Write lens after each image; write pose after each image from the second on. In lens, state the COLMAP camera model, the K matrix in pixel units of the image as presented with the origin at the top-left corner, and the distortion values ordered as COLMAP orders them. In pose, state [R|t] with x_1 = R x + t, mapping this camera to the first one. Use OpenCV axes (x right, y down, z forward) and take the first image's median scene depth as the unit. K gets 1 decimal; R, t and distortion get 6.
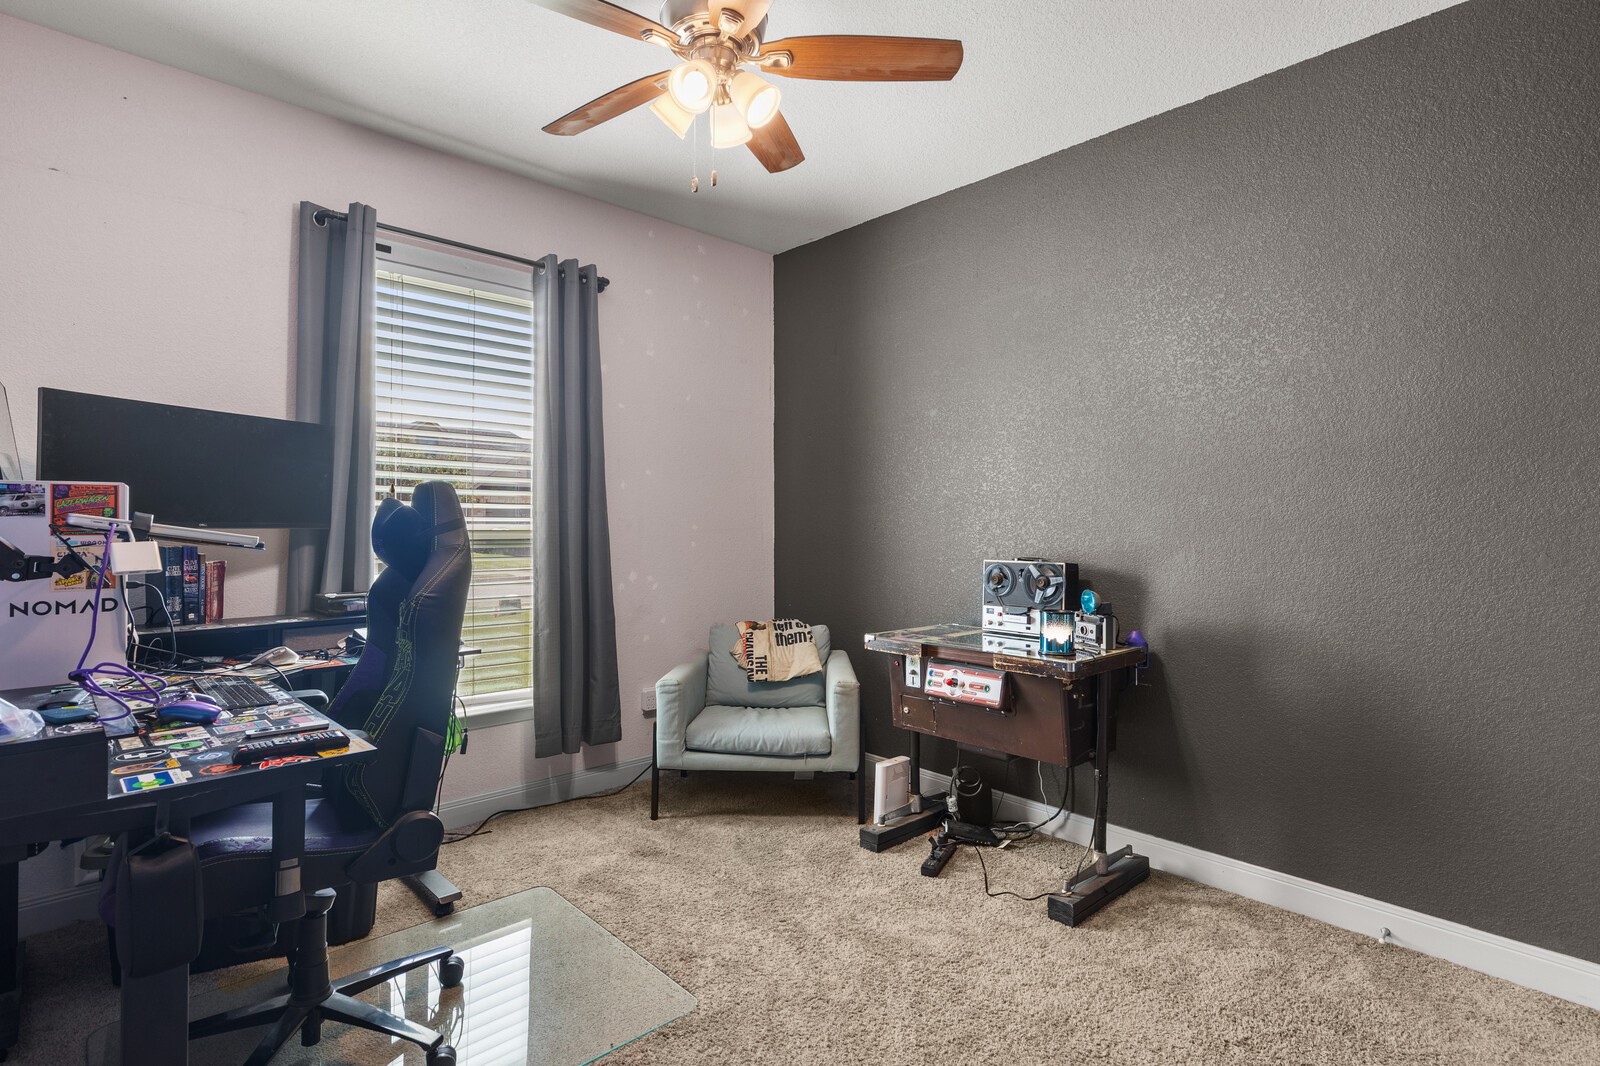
lens RADIAL K [[782.4, 0, 801.7], [0, 782.4, 522.0], [0, 0, 1]] dist [0.000940, -0.000197]
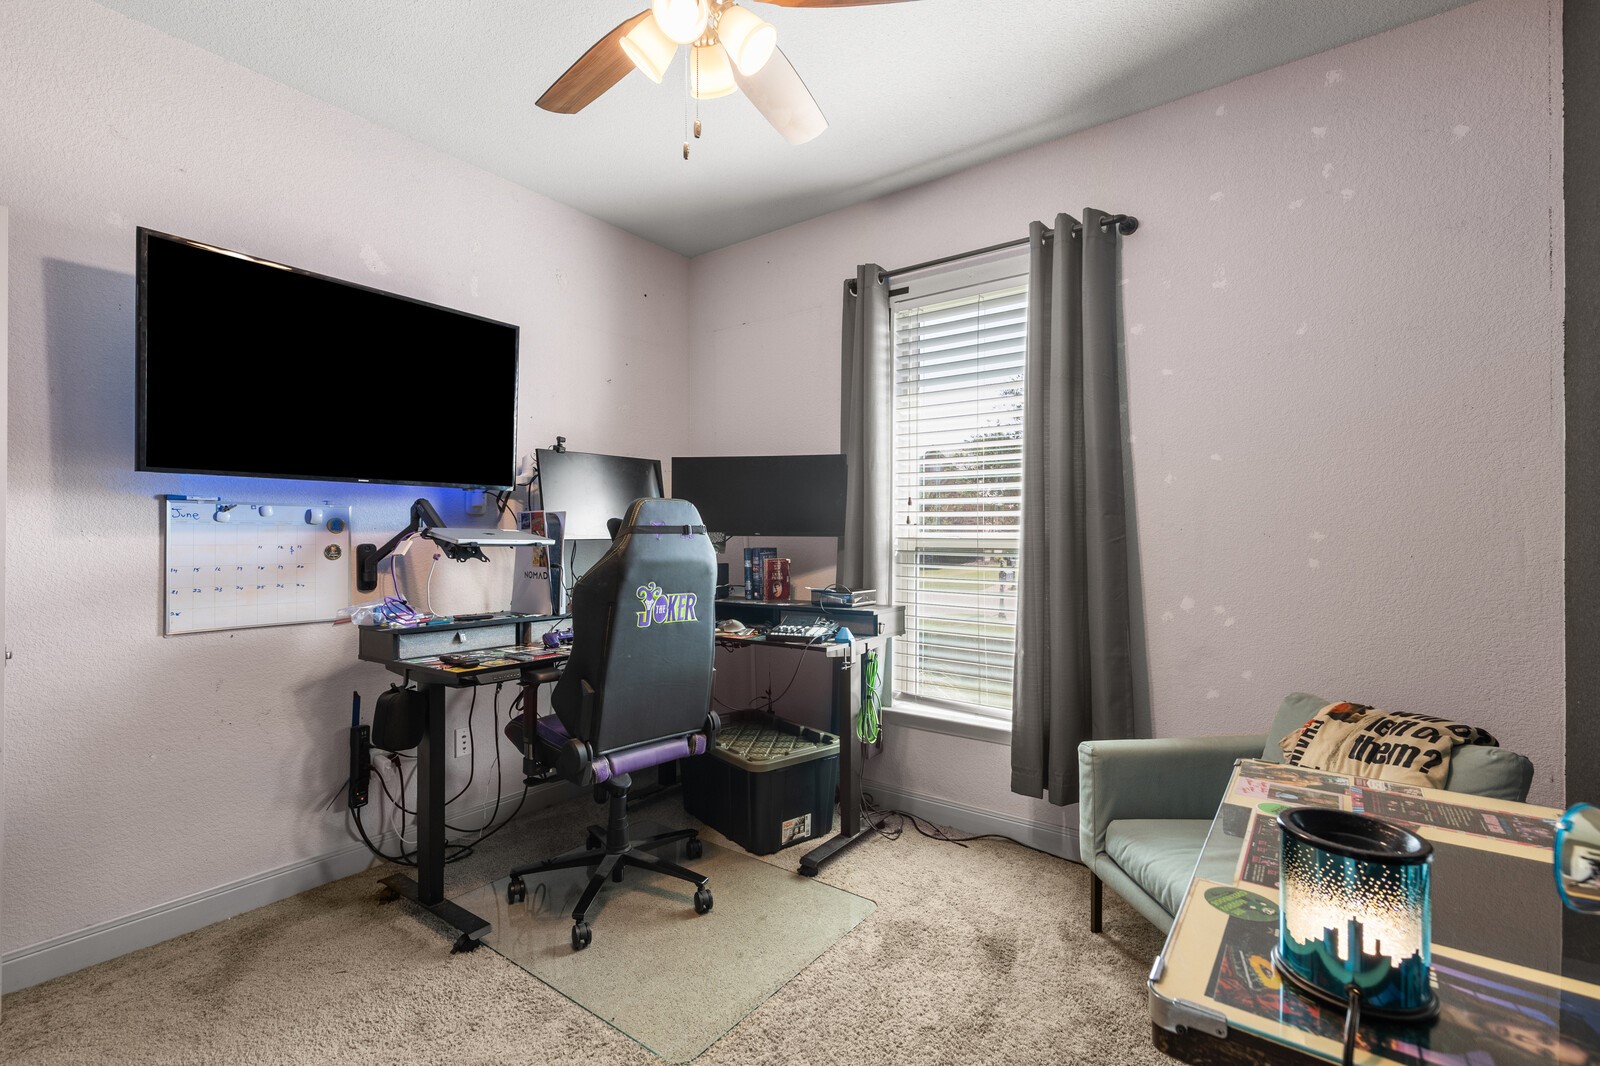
lens RADIAL K [[724.6, 0, 801.9], [0, 724.6, 540.2], [0, 0, 1]] dist [0.008149, -0.002627]
pose [[0.172108, 0.002696, -0.985074, 0.443465], [0.002867, 0.999991, 0.003238, 0.008612], [0.985074, -0.003381, 0.172099, 0.619223]]
